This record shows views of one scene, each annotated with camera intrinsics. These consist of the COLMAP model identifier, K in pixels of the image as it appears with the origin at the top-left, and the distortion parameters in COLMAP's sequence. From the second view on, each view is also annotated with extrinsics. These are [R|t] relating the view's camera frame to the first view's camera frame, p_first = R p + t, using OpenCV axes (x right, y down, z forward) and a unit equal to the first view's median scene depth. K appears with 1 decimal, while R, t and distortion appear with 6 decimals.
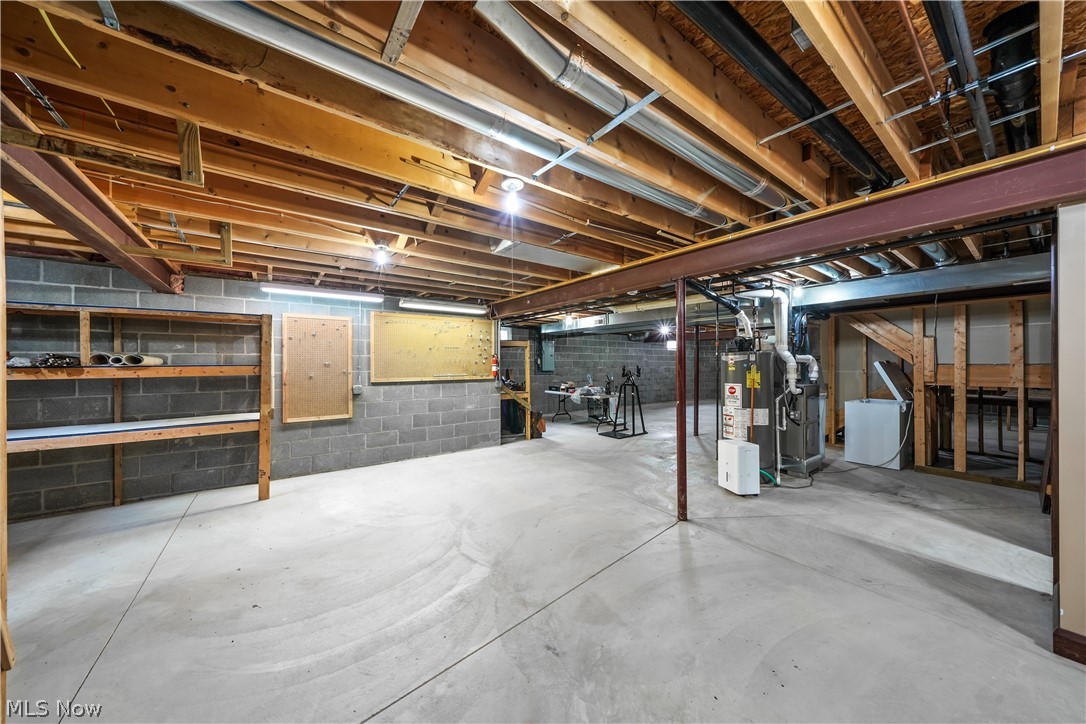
lens RADIAL K [[367.4, 0, 544.4], [0, 367.4, 363.9], [0, 0, 1]] dist [-0.000981, 0.000049]
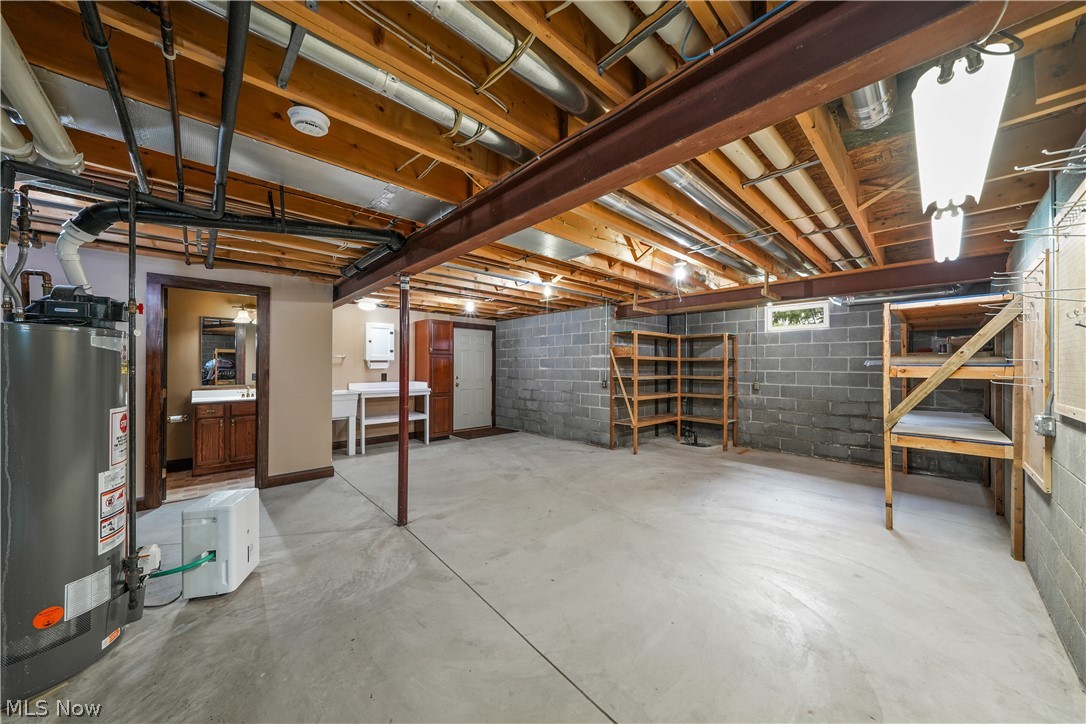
lens RADIAL K [[367.4, 0, 541.4], [0, 367.4, 363.3], [0, 0, 1]] dist [-0.000981, 0.000049]
pose [[-0.993722, -0.003005, -0.111840, 0.120284], [-0.002079, 0.999963, -0.008392, 0.007867], [0.111861, -0.008107, -0.993691, 1.962131]]
